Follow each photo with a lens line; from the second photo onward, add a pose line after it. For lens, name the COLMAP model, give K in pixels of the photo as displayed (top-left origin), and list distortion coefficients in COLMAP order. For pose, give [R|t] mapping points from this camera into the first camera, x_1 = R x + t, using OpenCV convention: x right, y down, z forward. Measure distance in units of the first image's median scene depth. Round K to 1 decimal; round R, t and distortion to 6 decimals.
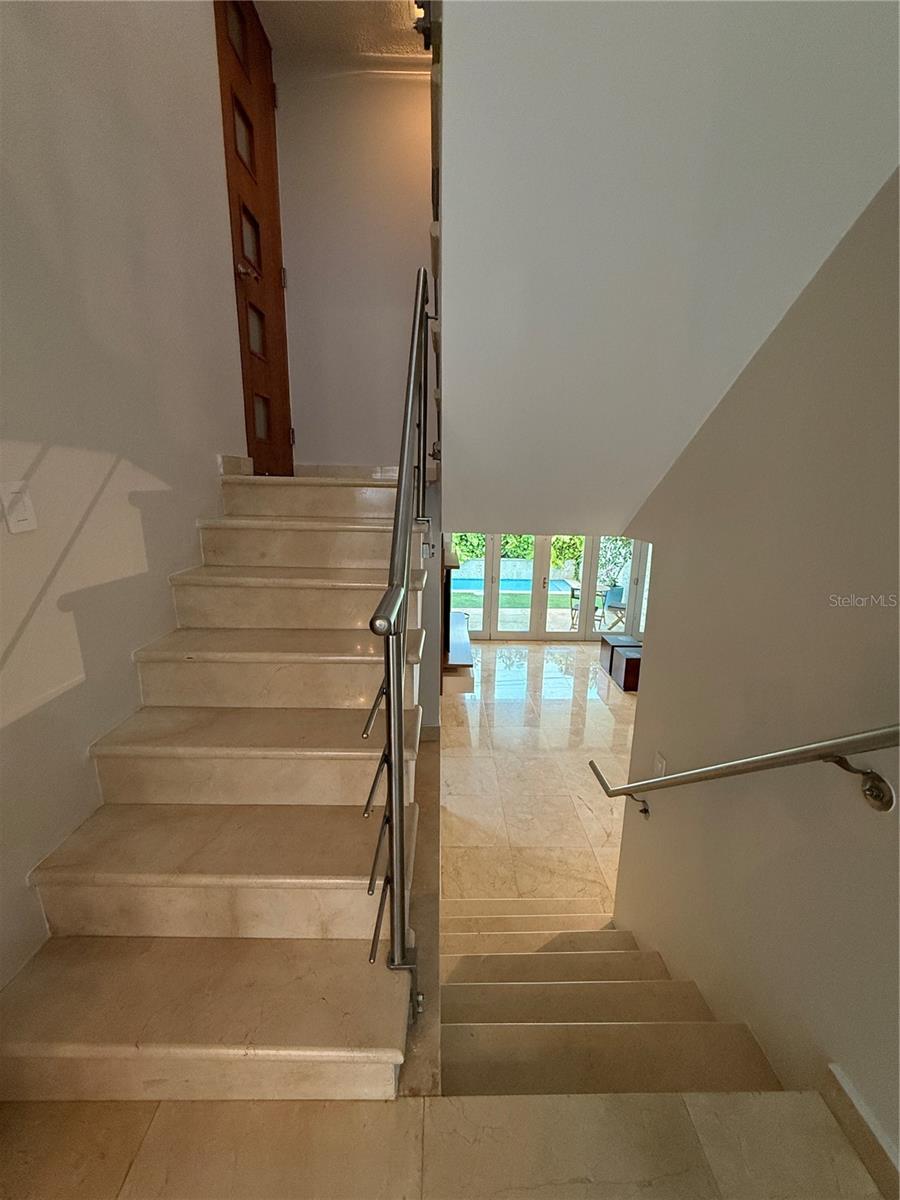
lens RADIAL K [[496.5, 0, 456.2], [0, 496.5, 597.2], [0, 0, 1]] dist [-0.003981, 0.001104]
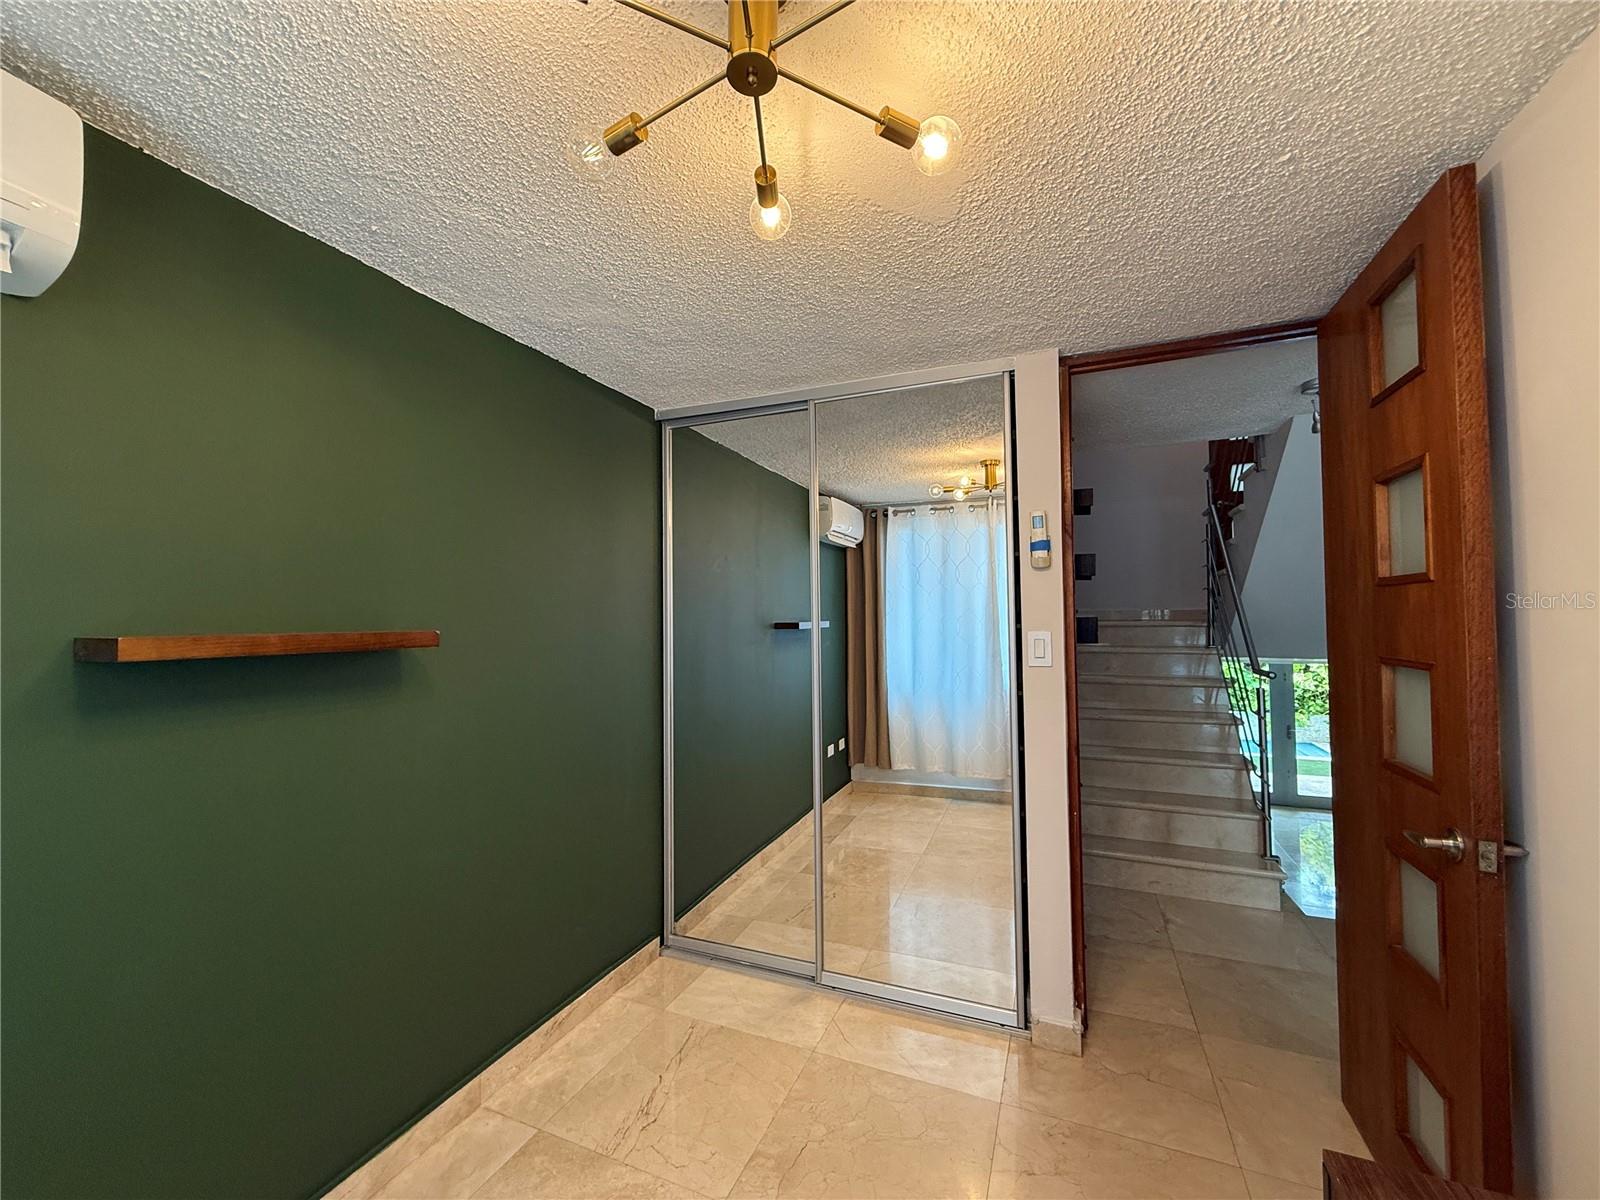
lens RADIAL K [[662.0, 0, 797.6], [0, 662.0, 596.8], [0, 0, 1]] dist [-0.003981, 0.001104]
pose [[0.909873, -0.043533, -0.412598, -0.669992], [-0.062951, 0.968480, -0.241005, 0.453706], [0.410084, 0.245258, 0.878453, -2.287672]]
